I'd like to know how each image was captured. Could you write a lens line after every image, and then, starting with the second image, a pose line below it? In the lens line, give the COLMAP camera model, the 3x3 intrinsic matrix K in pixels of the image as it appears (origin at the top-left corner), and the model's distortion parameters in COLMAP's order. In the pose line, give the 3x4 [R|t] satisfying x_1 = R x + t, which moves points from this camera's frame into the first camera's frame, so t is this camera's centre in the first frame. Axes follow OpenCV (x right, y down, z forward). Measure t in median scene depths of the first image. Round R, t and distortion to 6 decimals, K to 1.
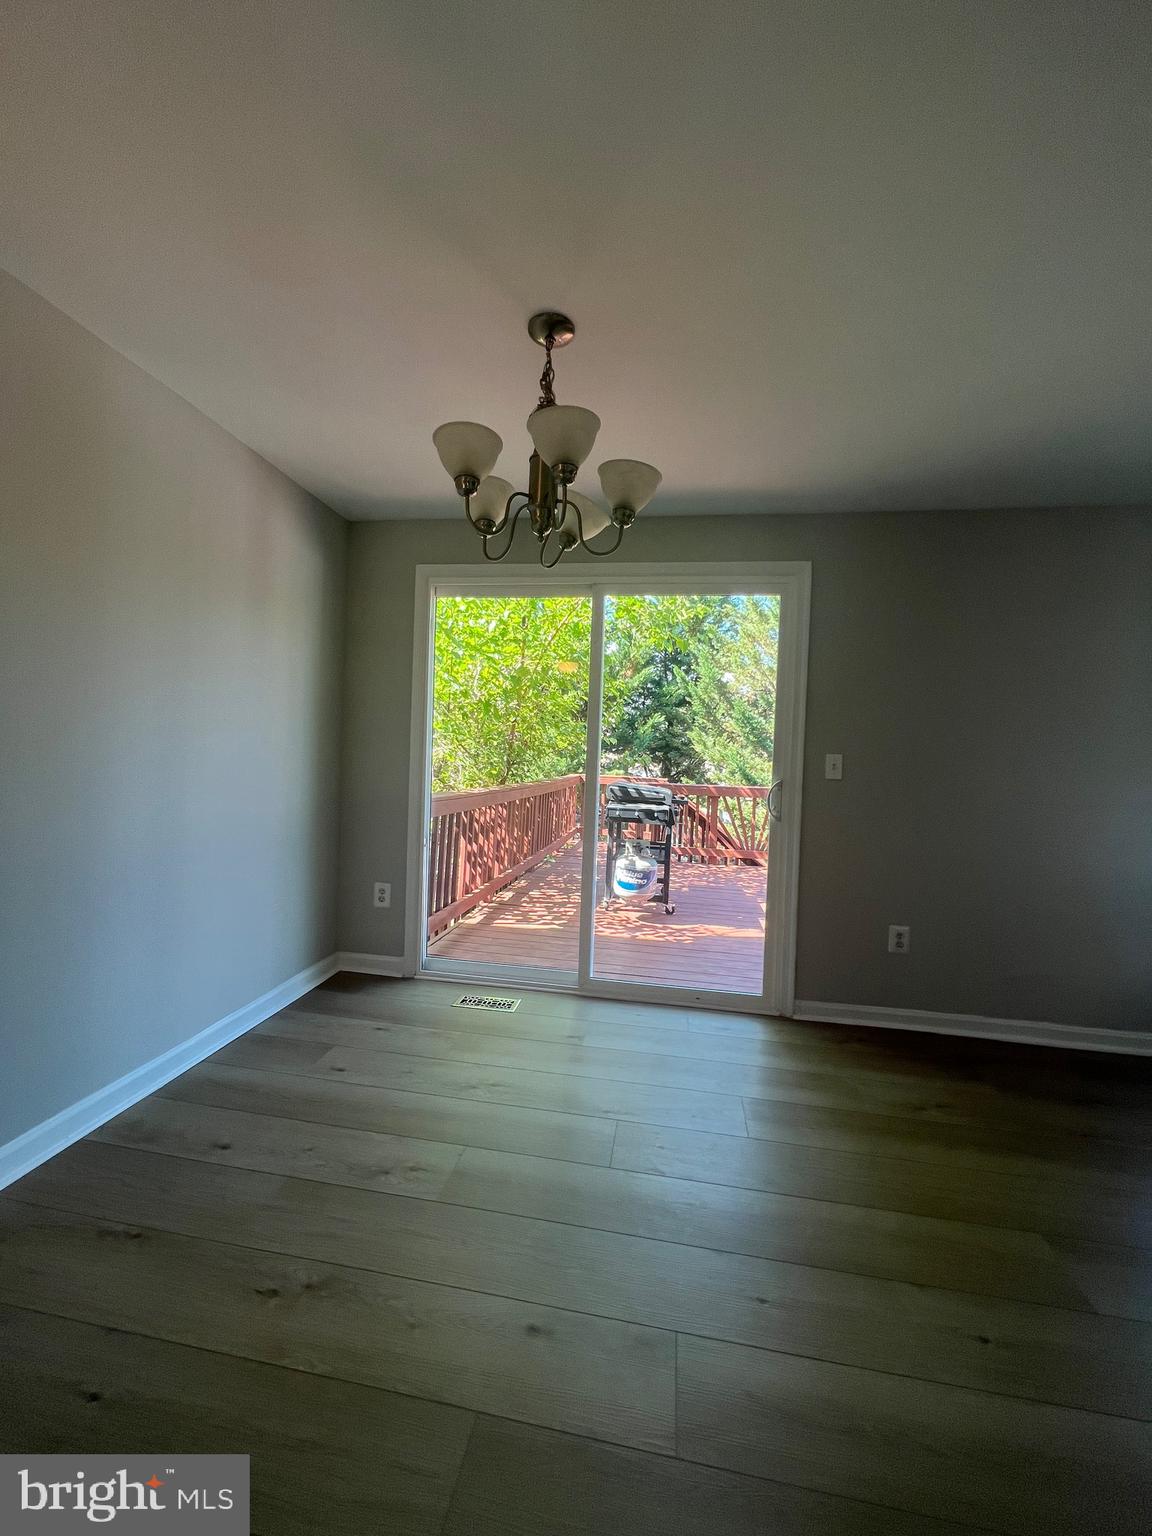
lens RADIAL K [[612.4, 0, 573.6], [0, 612.4, 768.0], [0, 0, 1]] dist [-0.001255, 0.000054]
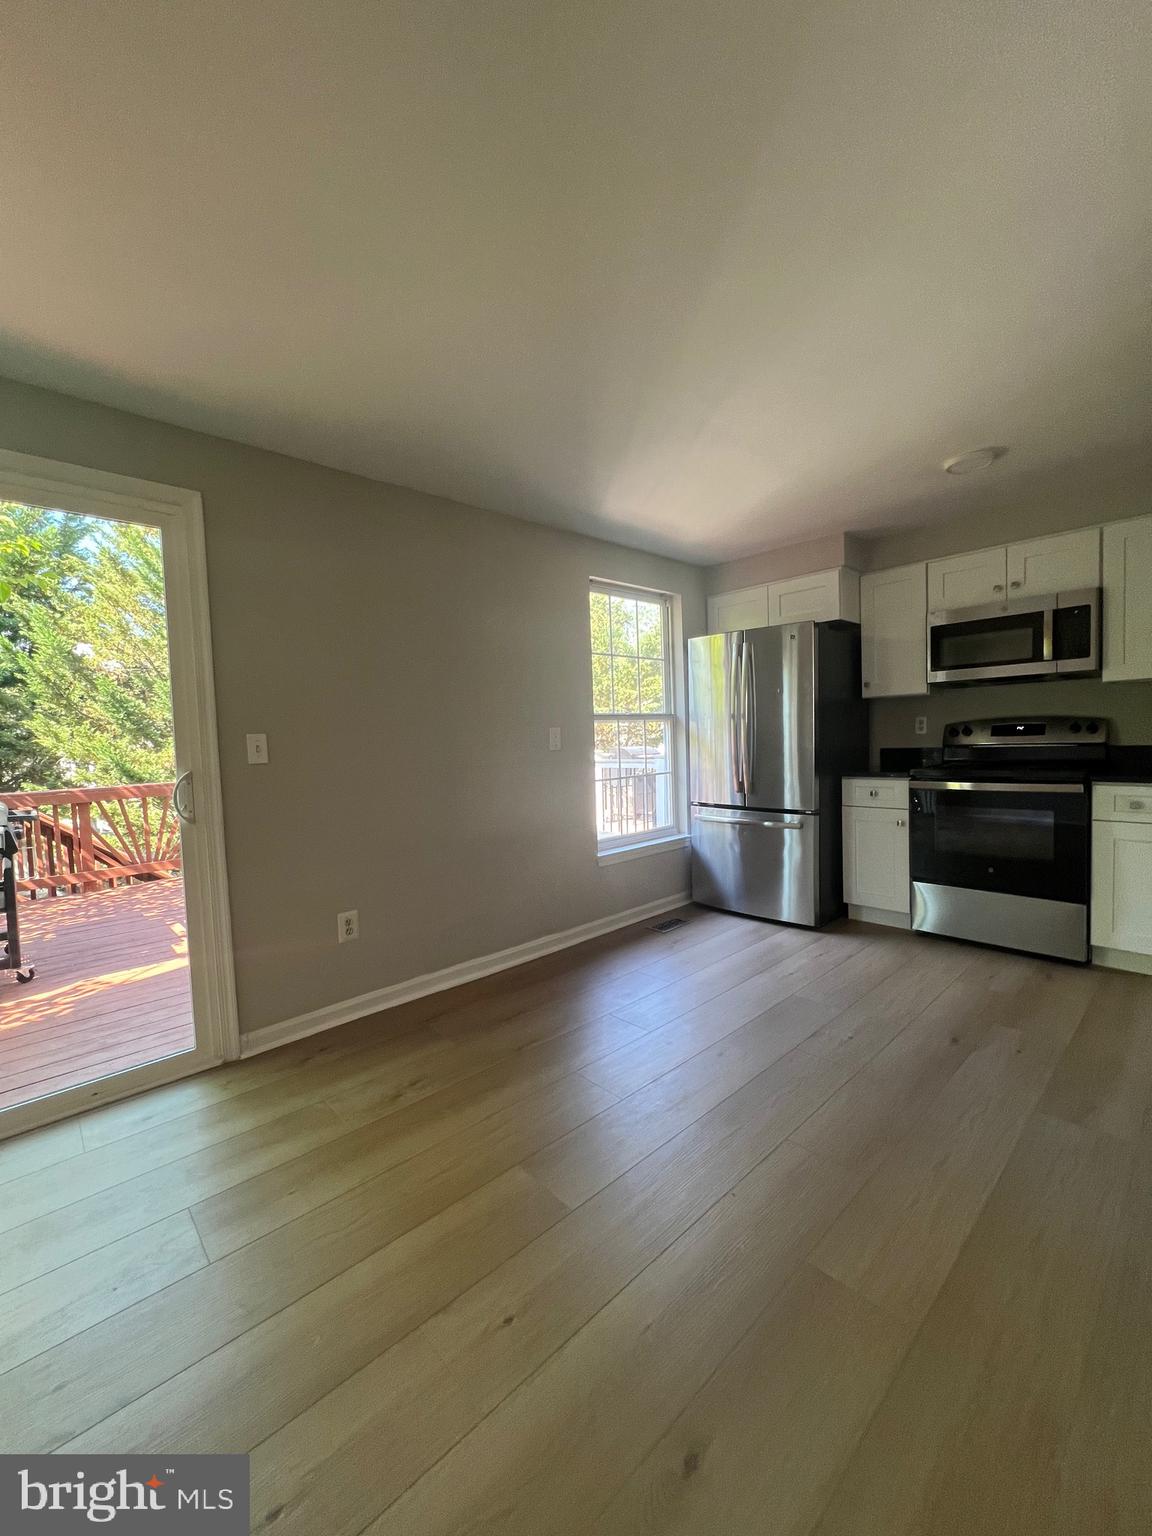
lens RADIAL K [[612.4, 0, 573.6], [0, 612.4, 768.0], [0, 0, 1]] dist [-0.001255, 0.000054]
pose [[0.610425, -0.098065, 0.785980, 0.009666], [0.076494, 0.994967, 0.064731, 0.001012], [-0.788372, 0.020609, 0.614854, 0.053178]]
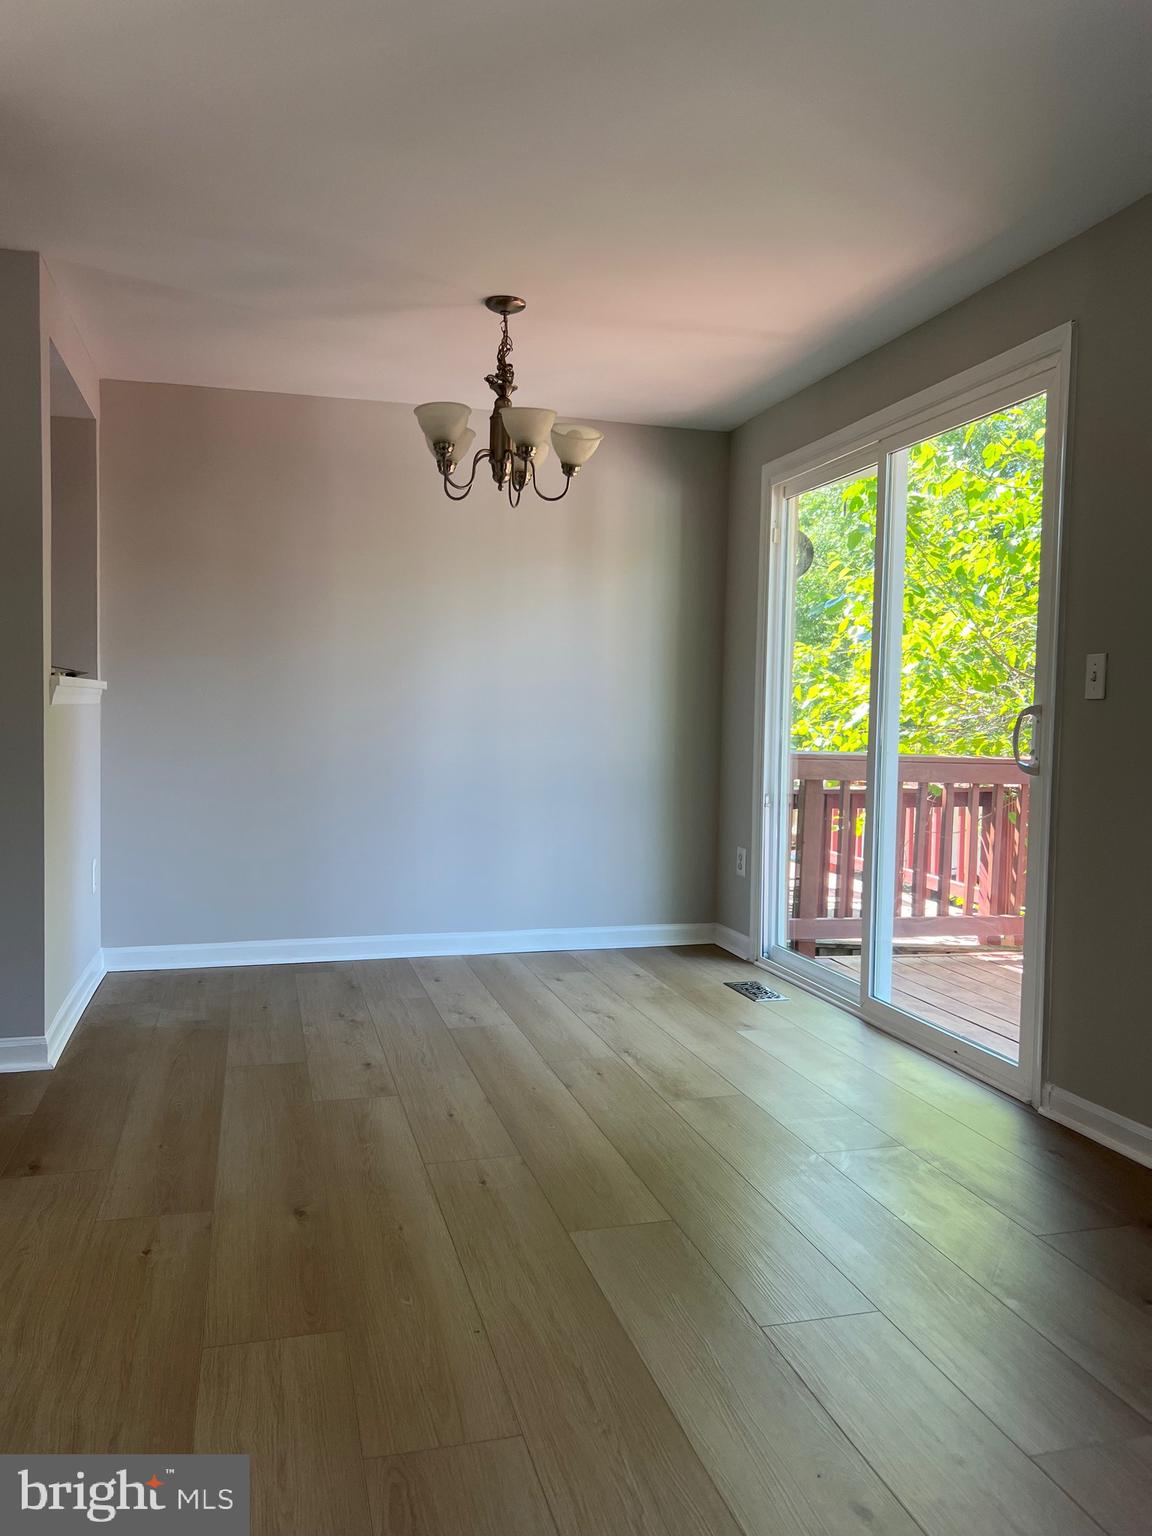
lens RADIAL K [[1169.3, 0, 576.0], [0, 1169.3, 768.0], [0, 0, 1]] dist [0.055989, -0.072836]
pose [[0.419702, 0.011375, -0.907591, 0.461127], [-0.023046, 0.999733, 0.001873, 0.034553], [0.907369, 0.020130, 0.419852, 0.046009]]
